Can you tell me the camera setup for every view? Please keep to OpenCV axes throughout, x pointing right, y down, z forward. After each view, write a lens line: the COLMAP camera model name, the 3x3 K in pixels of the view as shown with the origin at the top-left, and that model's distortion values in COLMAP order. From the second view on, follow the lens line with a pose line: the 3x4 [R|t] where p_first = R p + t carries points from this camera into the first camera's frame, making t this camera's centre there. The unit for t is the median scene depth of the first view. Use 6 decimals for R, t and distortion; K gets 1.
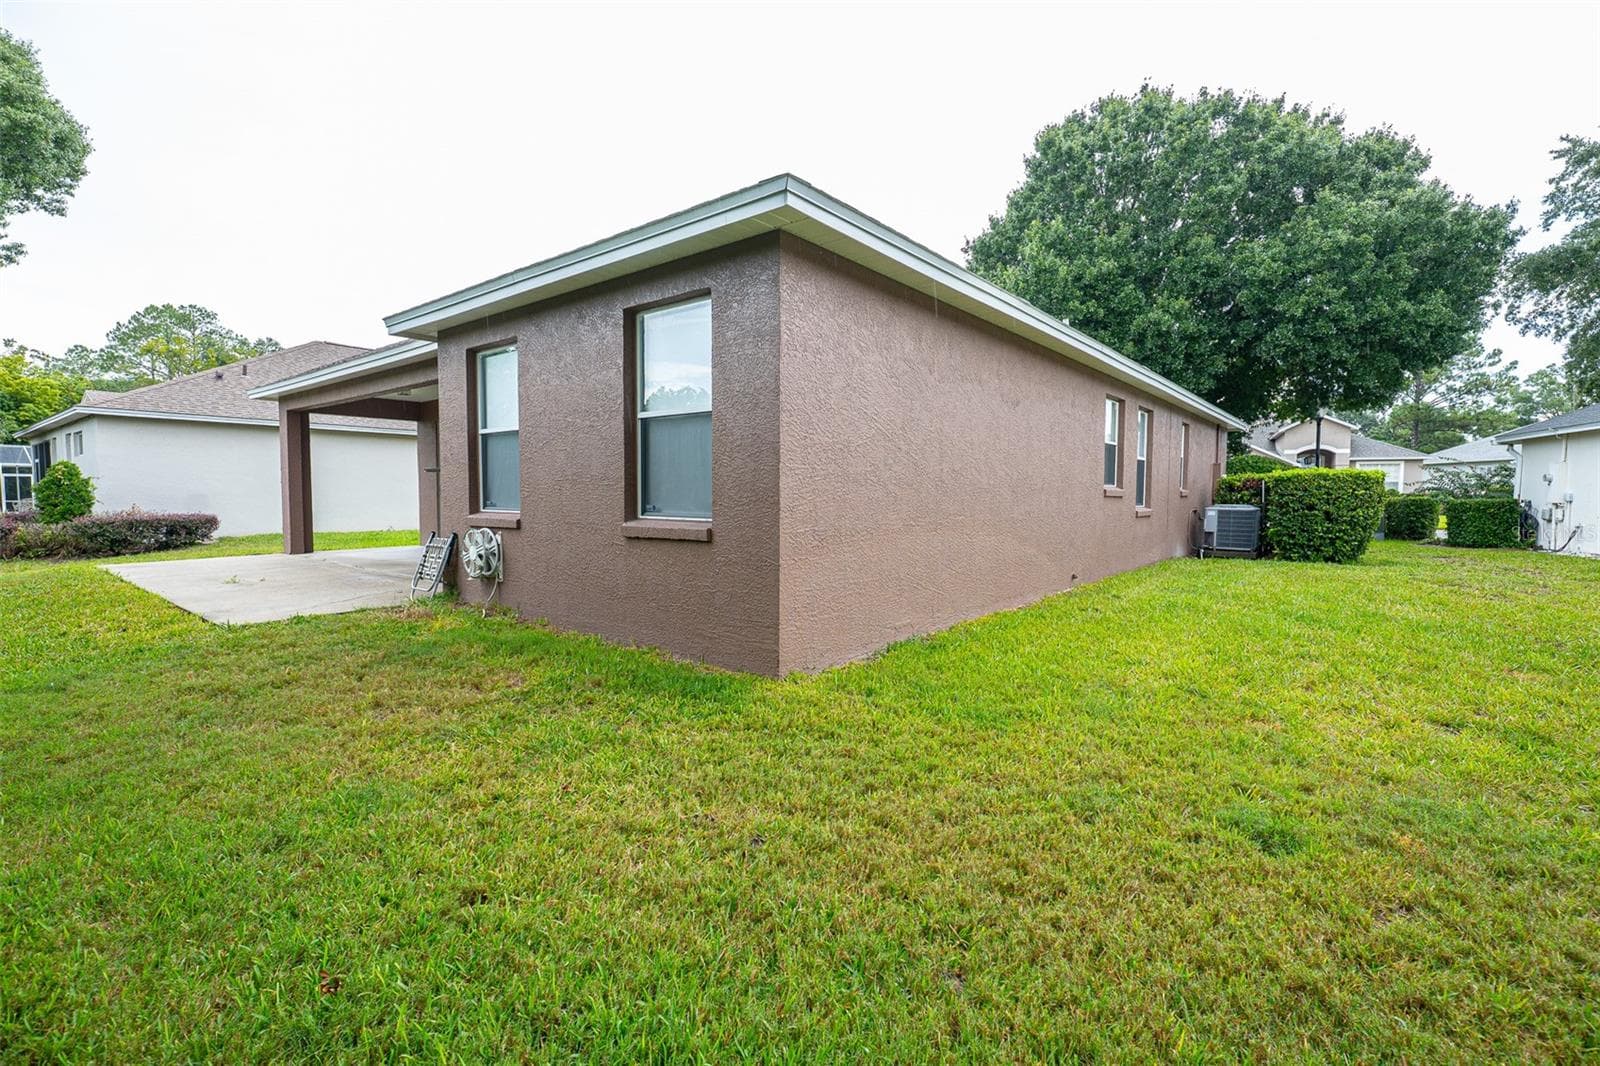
lens RADIAL K [[716.4, 0, 812.2], [0, 716.4, 535.9], [0, 0, 1]] dist [0.000239, 0.000144]
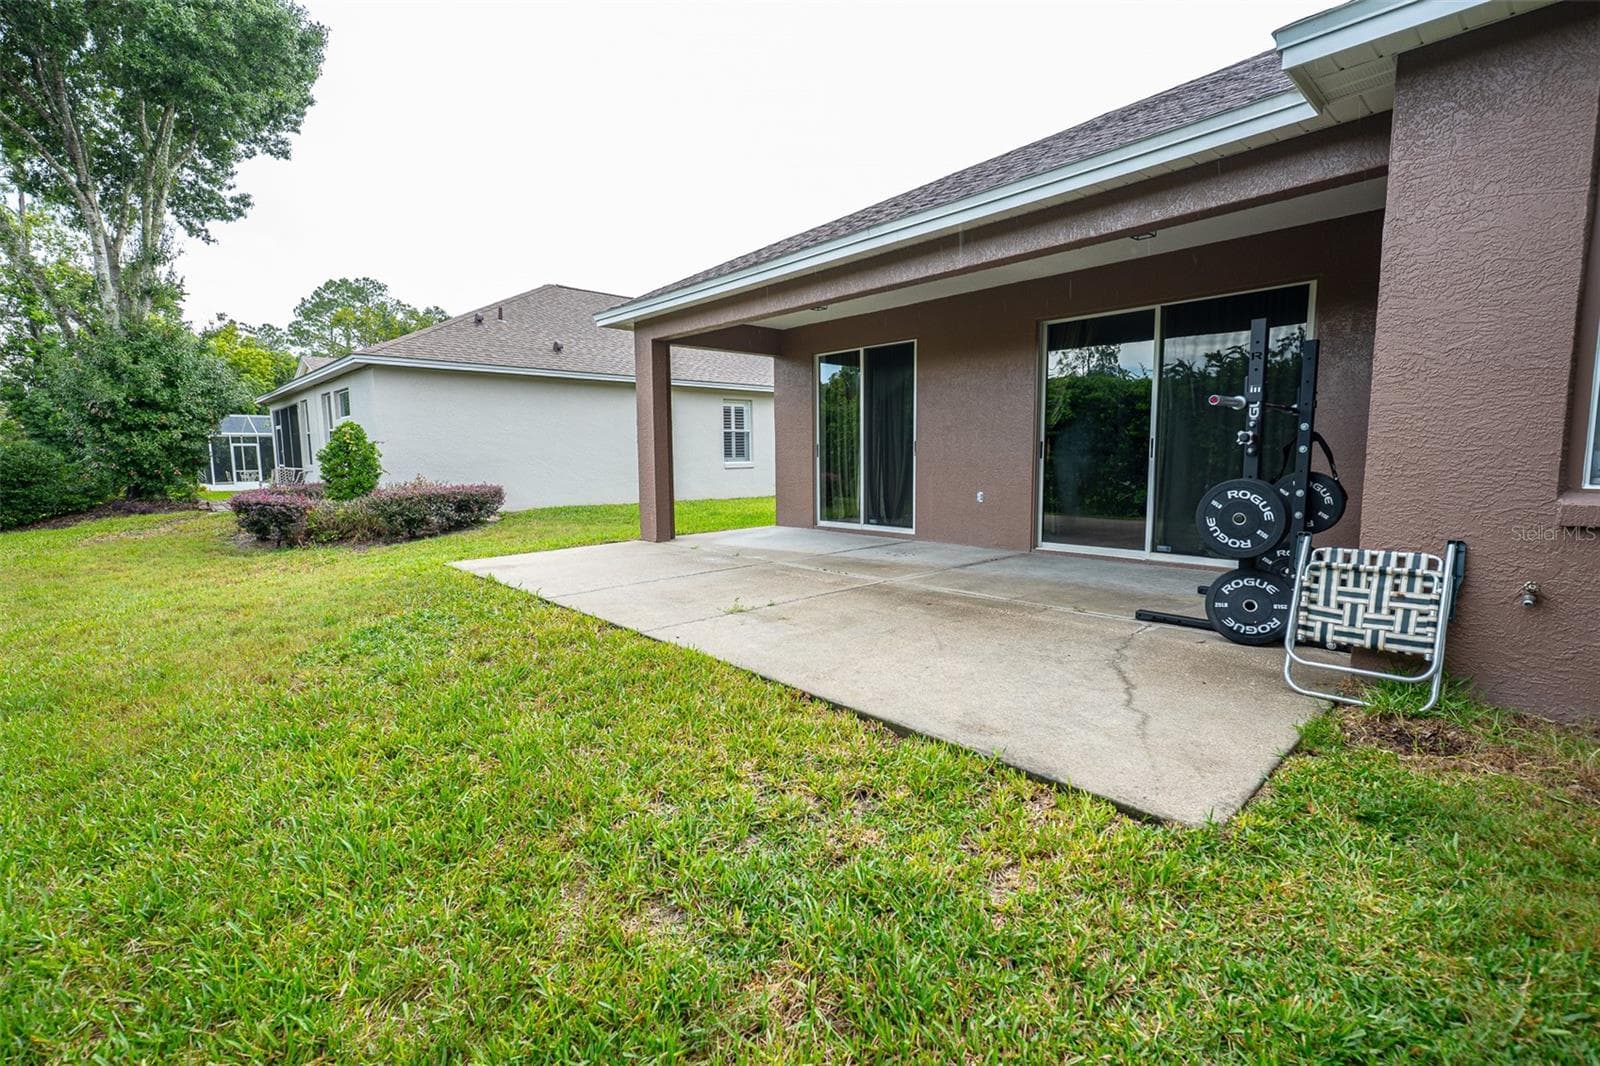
lens RADIAL K [[716.4, 0, 812.2], [0, 716.4, 535.9], [0, 0, 1]] dist [0.000239, 0.000144]
pose [[0.989606, 0.001759, -0.143798, -0.287885], [0.006153, 0.998492, 0.054560, -0.011790], [0.143677, -0.054878, 0.988102, 0.189284]]
